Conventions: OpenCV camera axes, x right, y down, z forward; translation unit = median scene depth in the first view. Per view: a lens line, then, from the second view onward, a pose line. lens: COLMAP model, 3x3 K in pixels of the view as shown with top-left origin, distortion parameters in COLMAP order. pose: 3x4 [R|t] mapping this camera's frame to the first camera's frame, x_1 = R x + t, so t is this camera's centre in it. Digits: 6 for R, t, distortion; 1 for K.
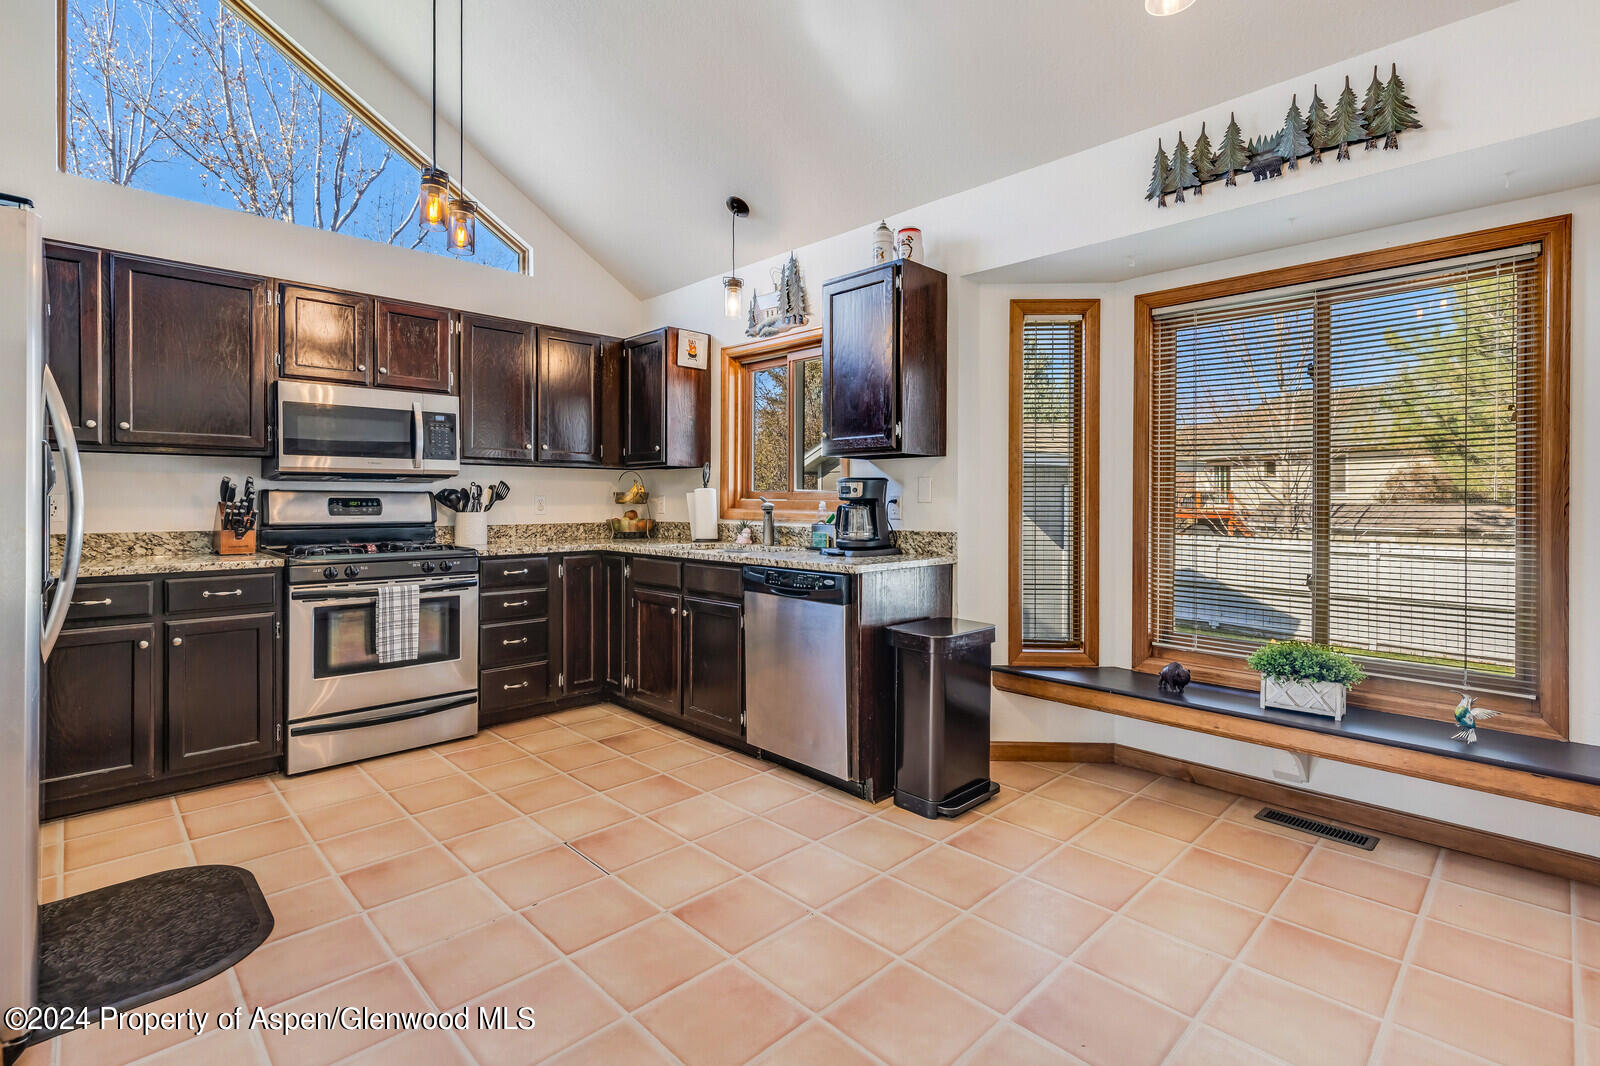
lens RADIAL K [[747.5, 0, 781.5], [0, 747.5, 502.6], [0, 0, 1]] dist [0.002759, 0.001228]
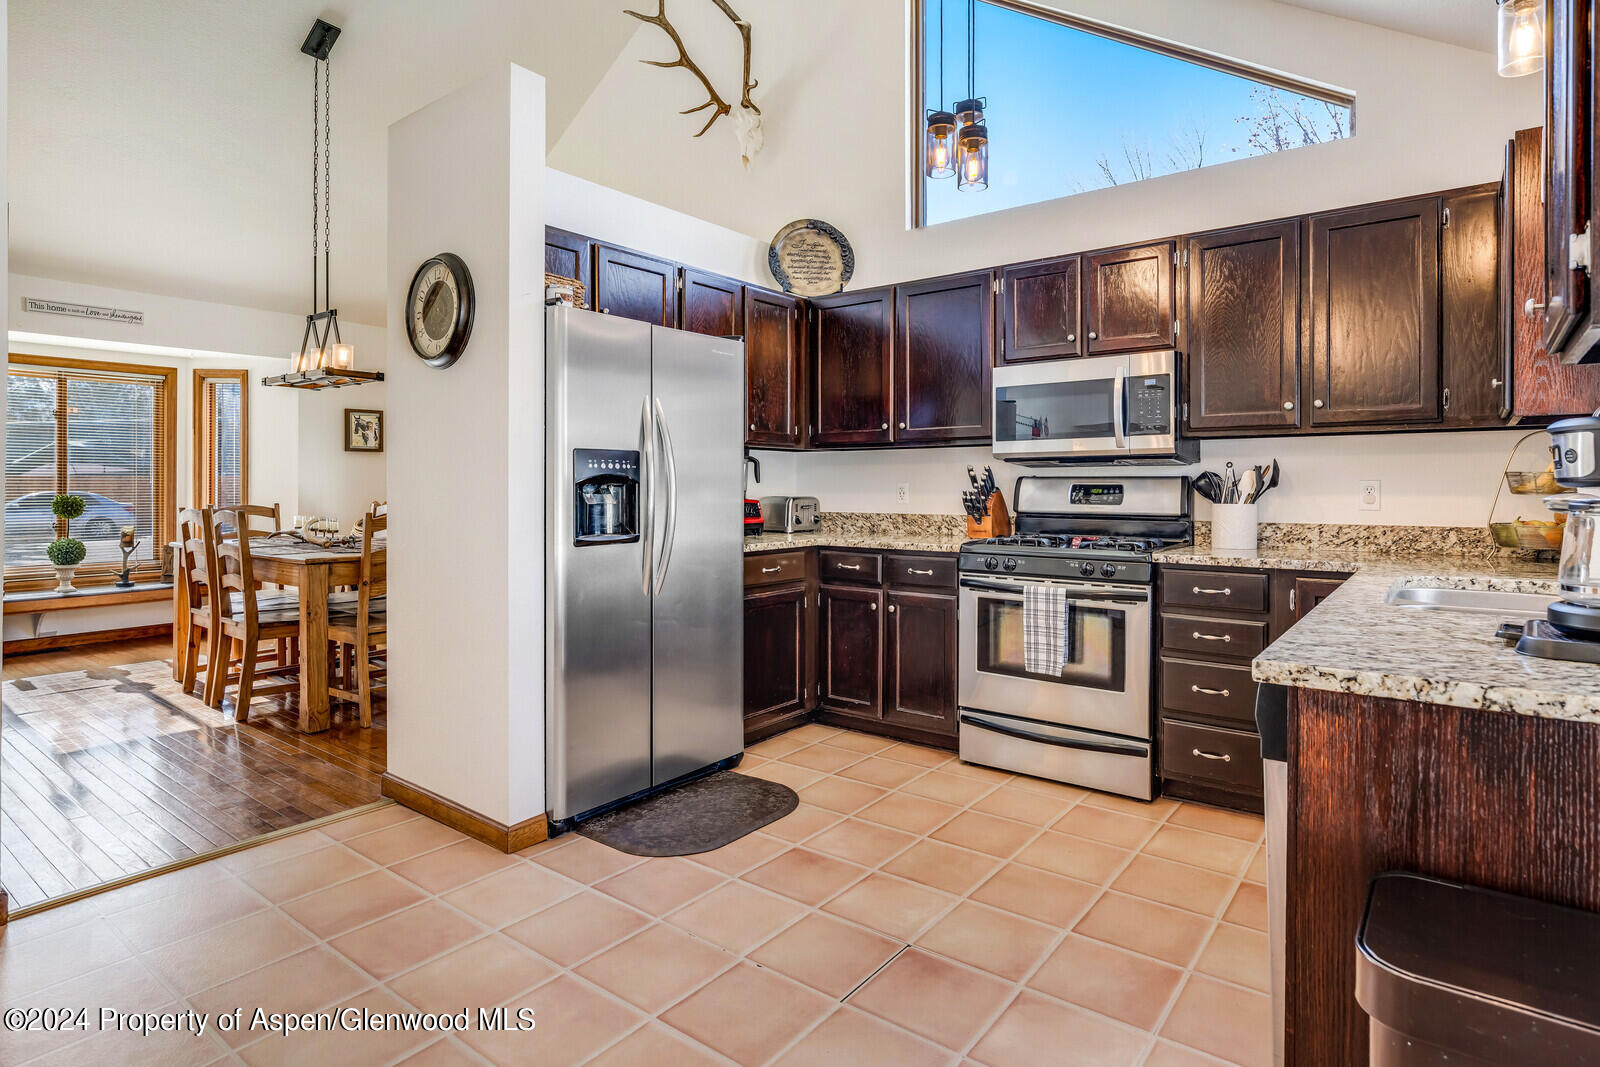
lens RADIAL K [[829.4, 0, 810.1], [0, 829.4, 483.8], [0, 0, 1]] dist [-0.005970, 0.001231]
pose [[0.167972, -0.005823, -0.985775, 0.384164], [-0.004884, 0.999965, -0.006739, 0.000989], [0.985780, 0.005946, 0.167937, 0.574712]]
